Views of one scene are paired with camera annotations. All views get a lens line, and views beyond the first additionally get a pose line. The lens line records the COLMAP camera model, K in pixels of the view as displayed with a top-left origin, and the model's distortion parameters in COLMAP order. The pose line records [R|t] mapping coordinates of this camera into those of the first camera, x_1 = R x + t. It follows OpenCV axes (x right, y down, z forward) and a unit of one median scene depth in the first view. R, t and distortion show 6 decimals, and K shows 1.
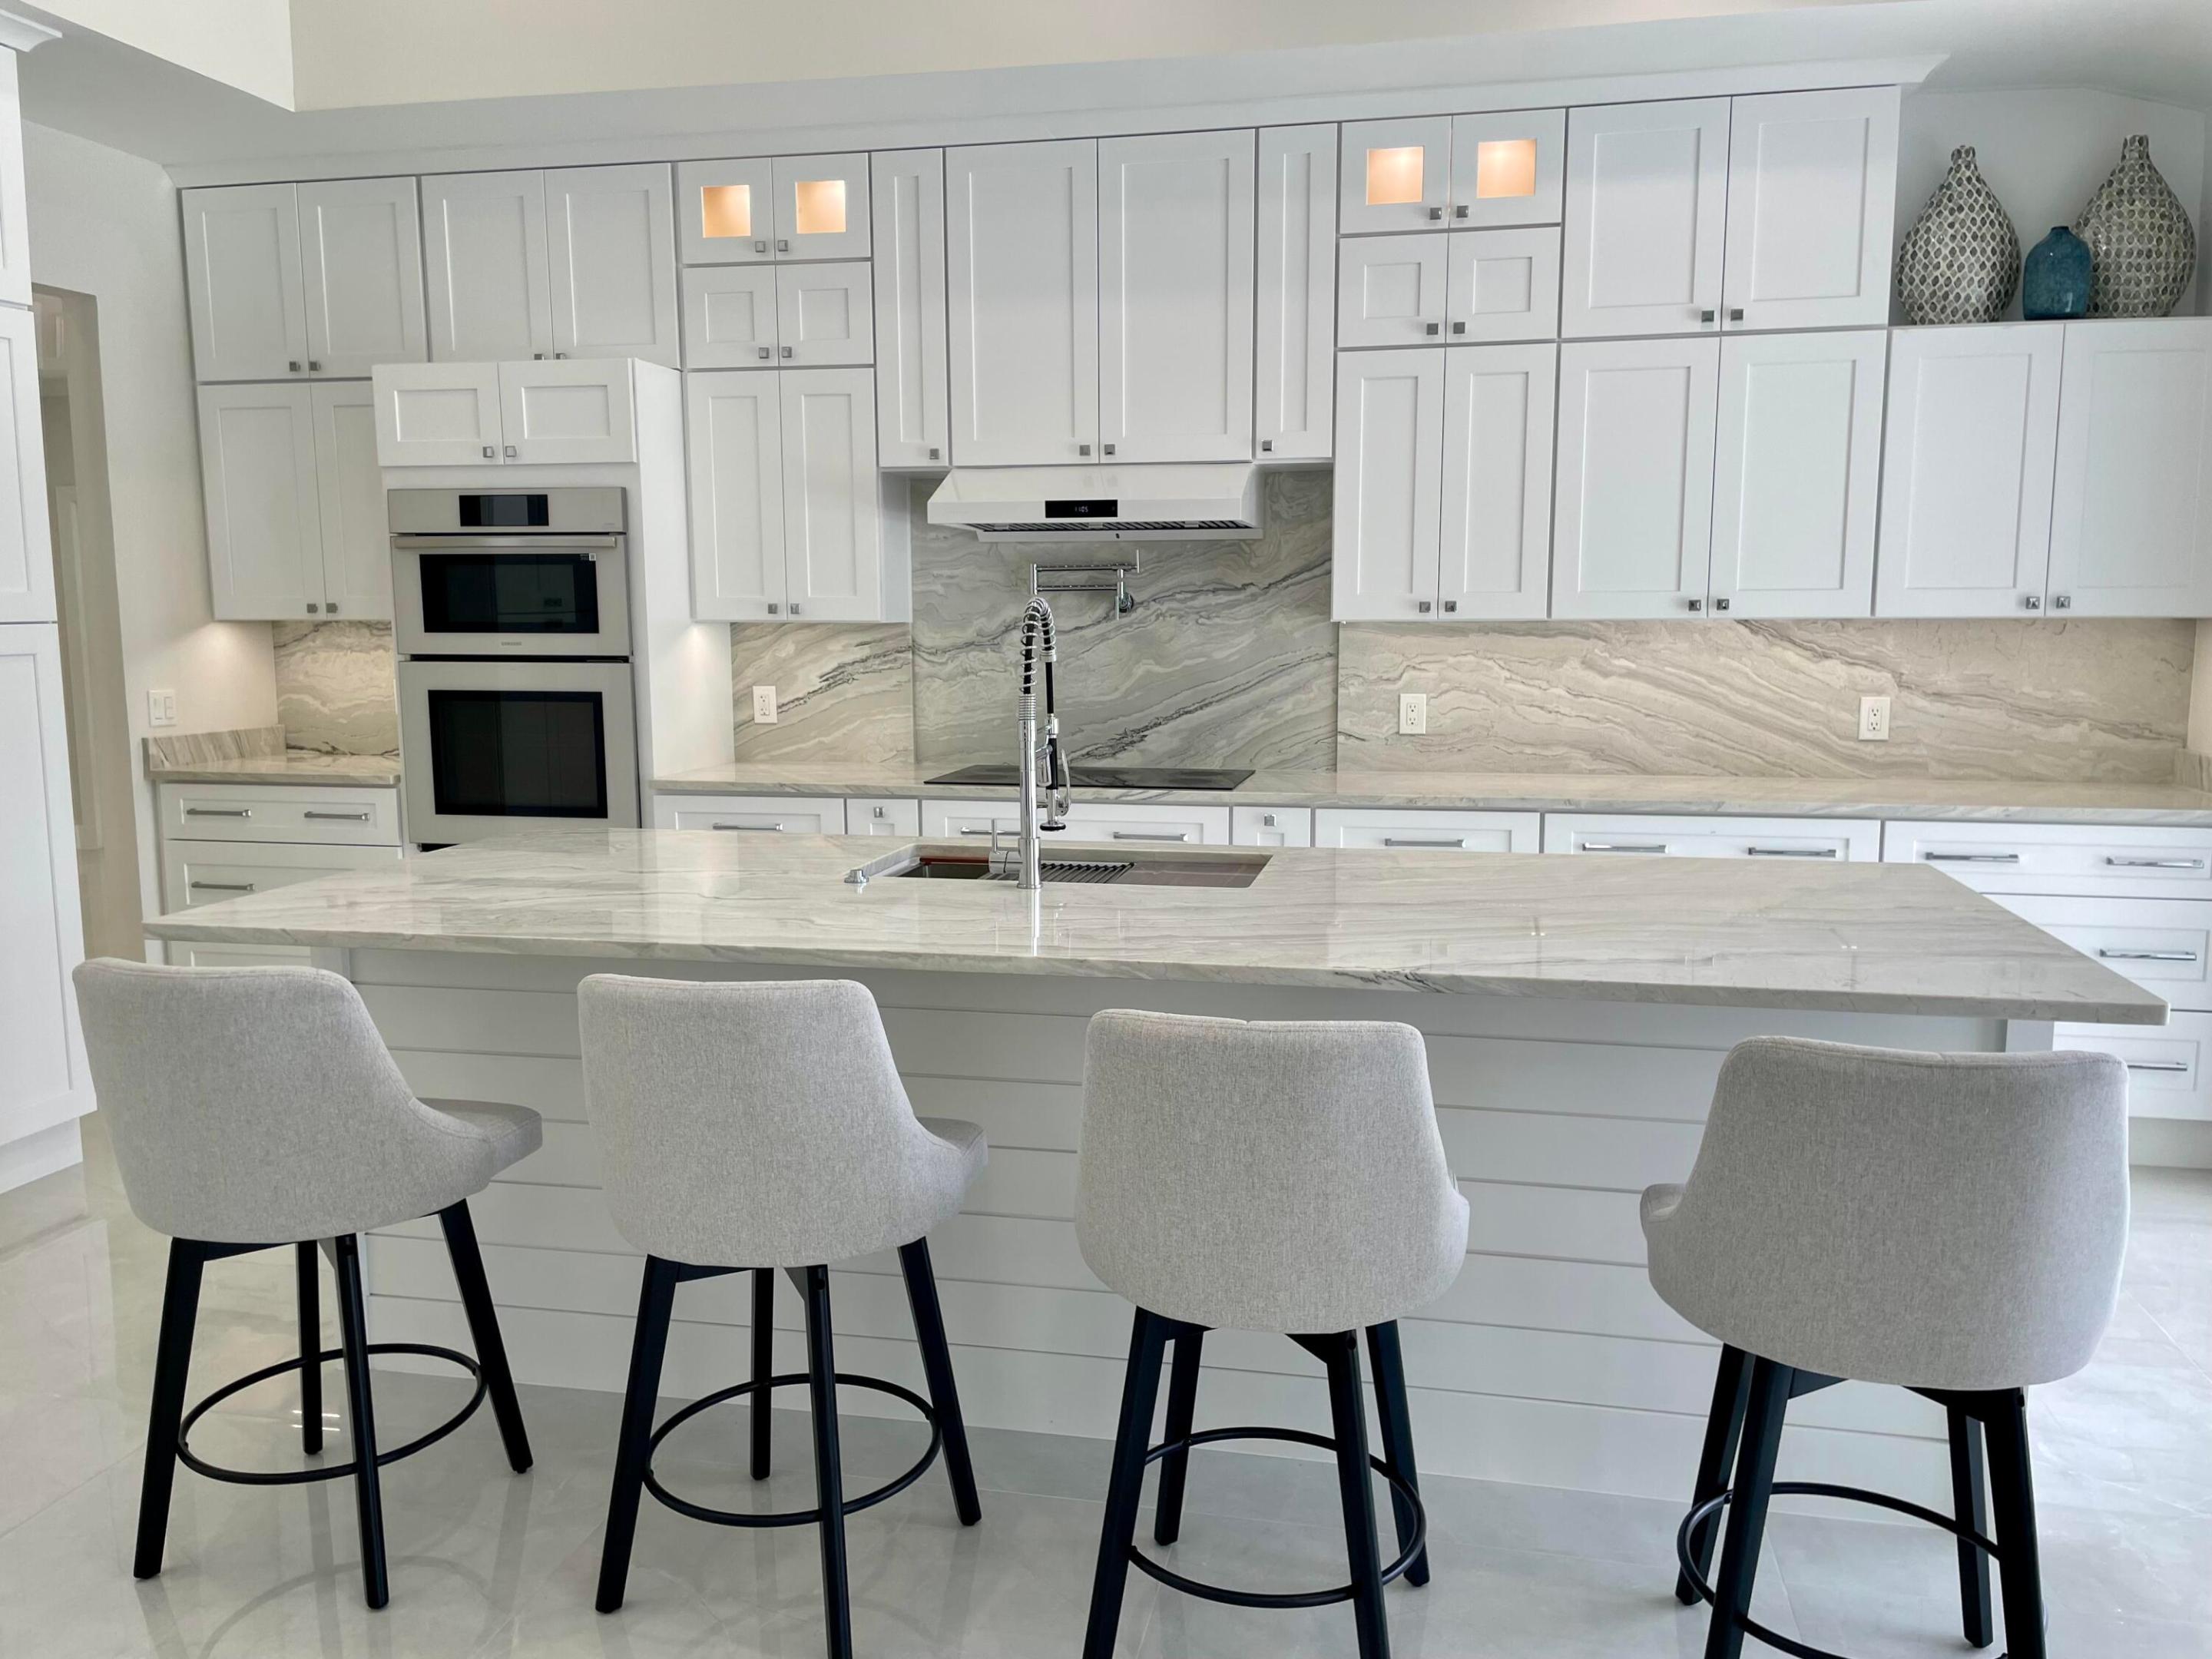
lens RADIAL K [[1650.6, 0, 1106.0], [0, 1650.6, 829.5], [0, 0, 1]] dist [0.098336, -0.128972]
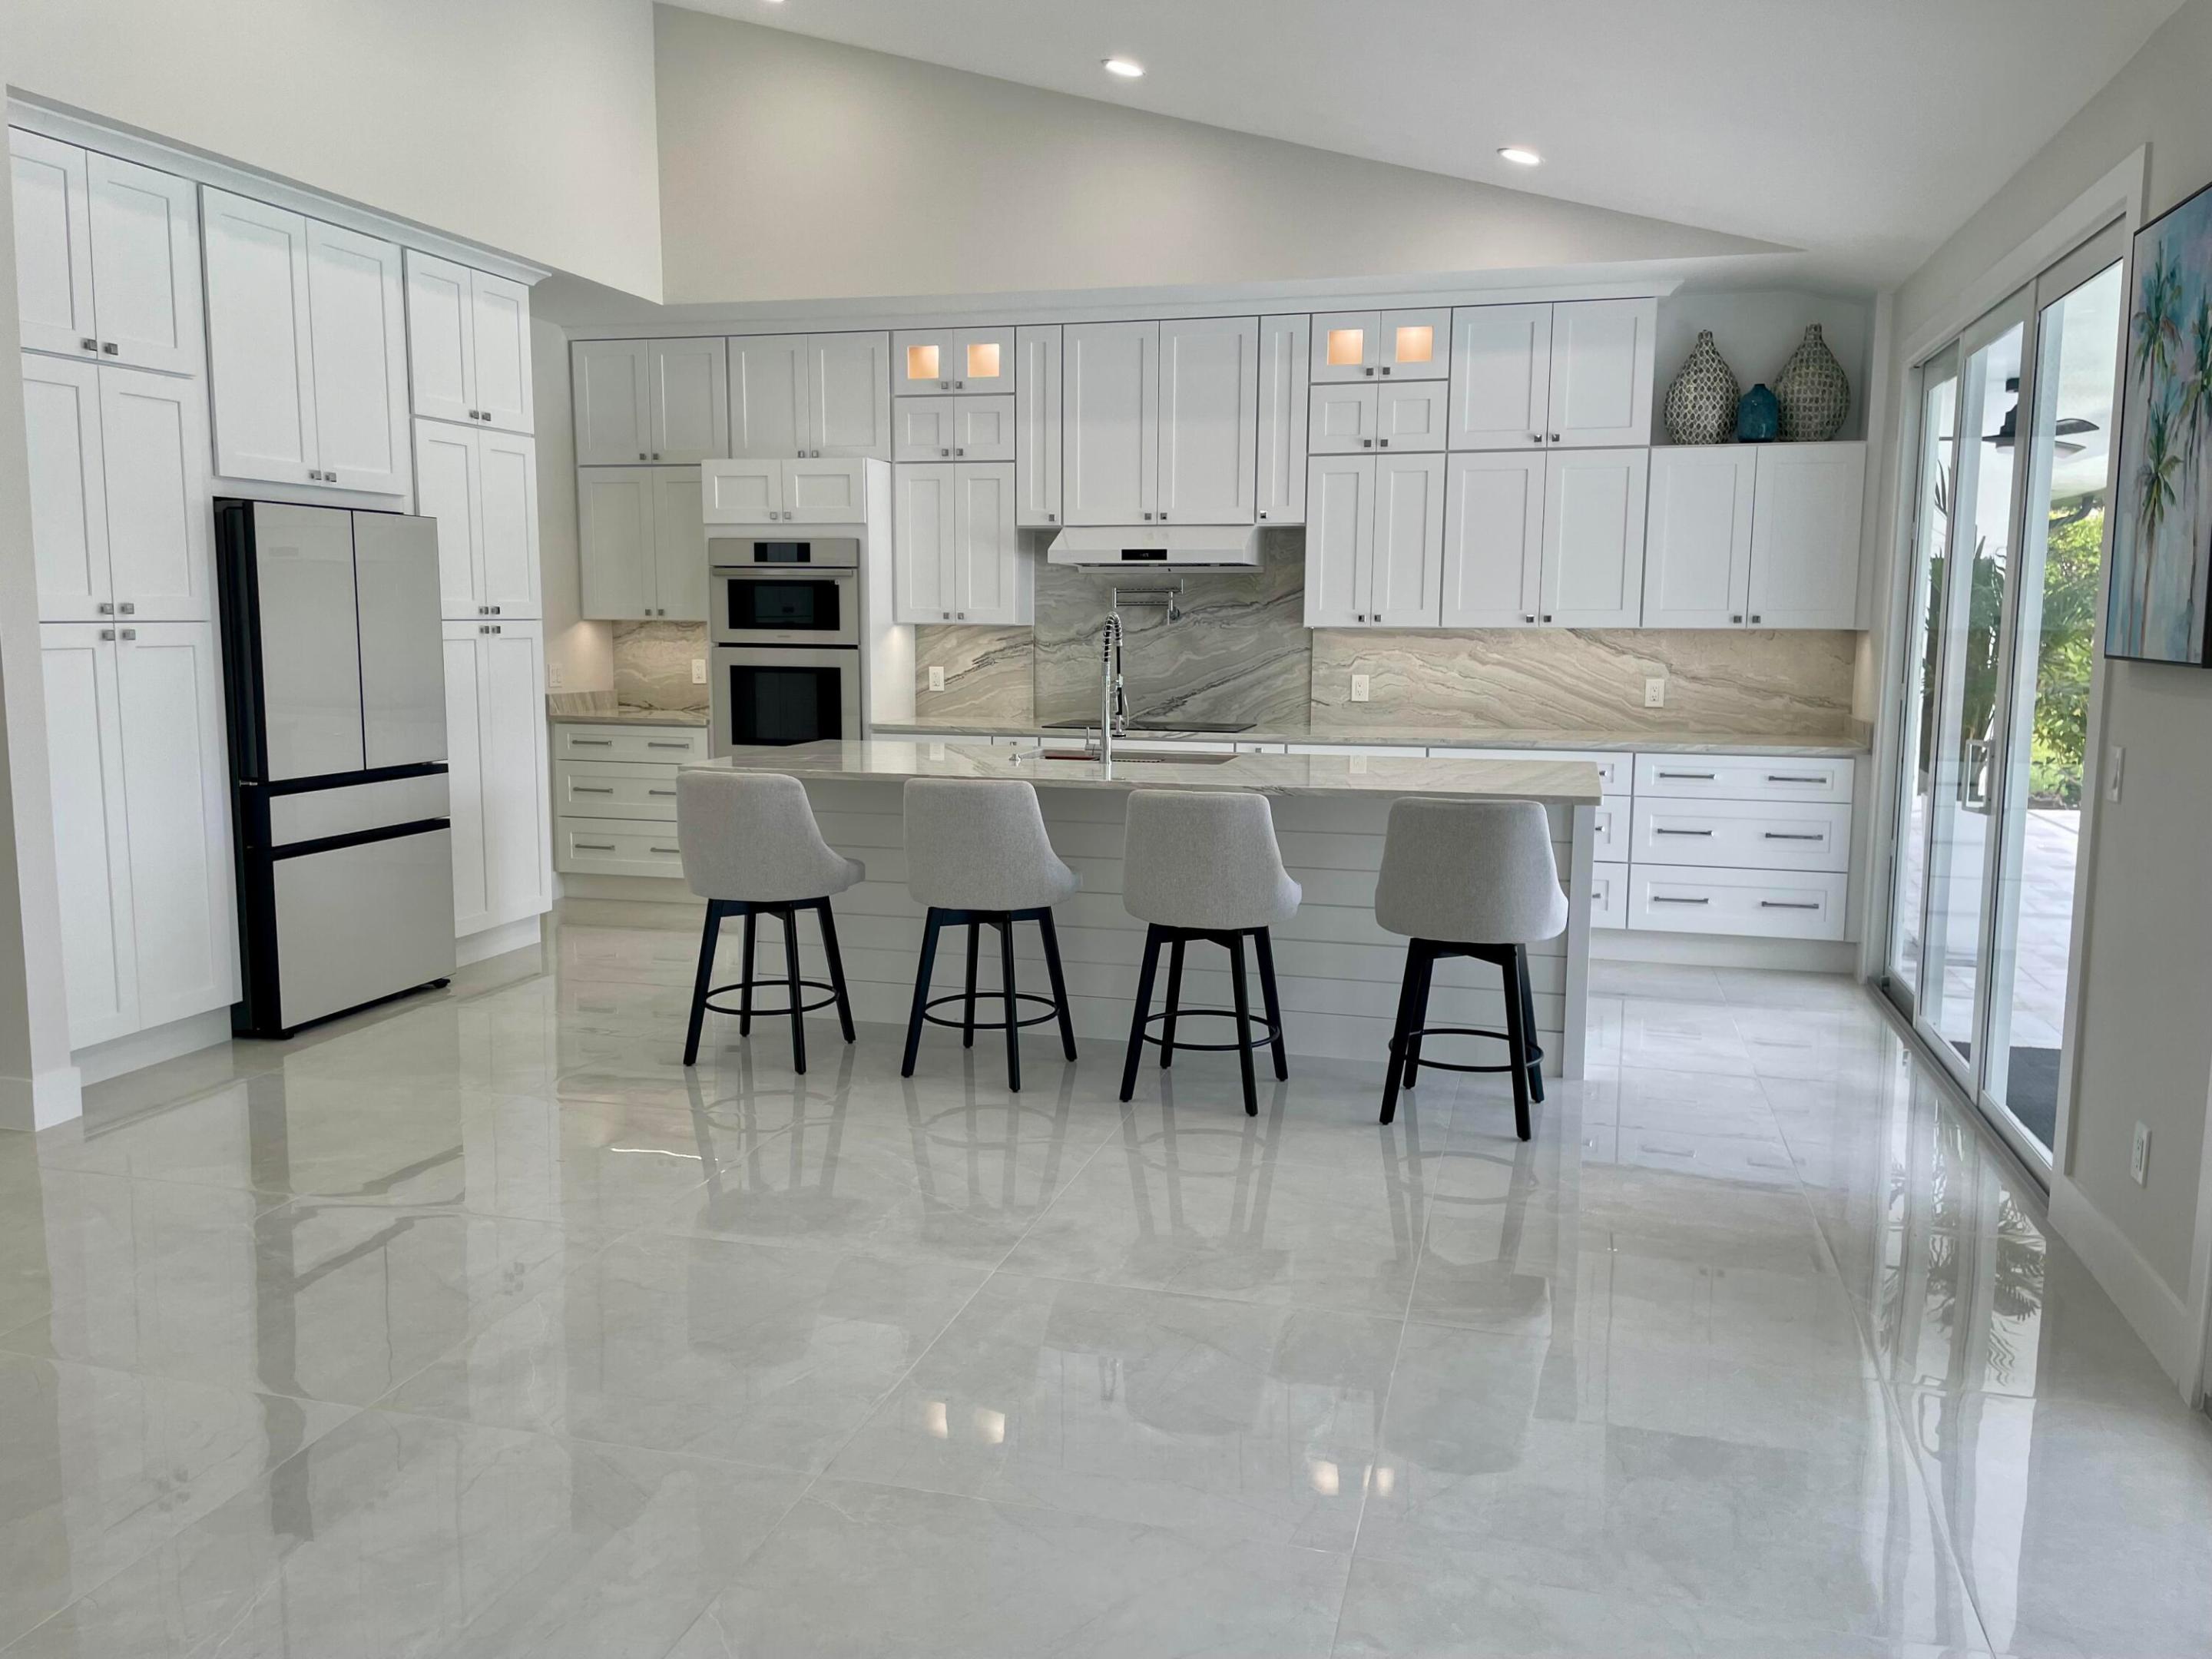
lens RADIAL K [[1650.6, 0, 1106.0], [0, 1650.6, 829.5], [0, 0, 1]] dist [0.098336, -0.128972]
pose [[0.998474, 0.016763, -0.052610, 0.034313], [-0.016987, 0.999848, -0.003824, 0.072851], [0.052538, 0.004712, 0.998608, -0.555228]]
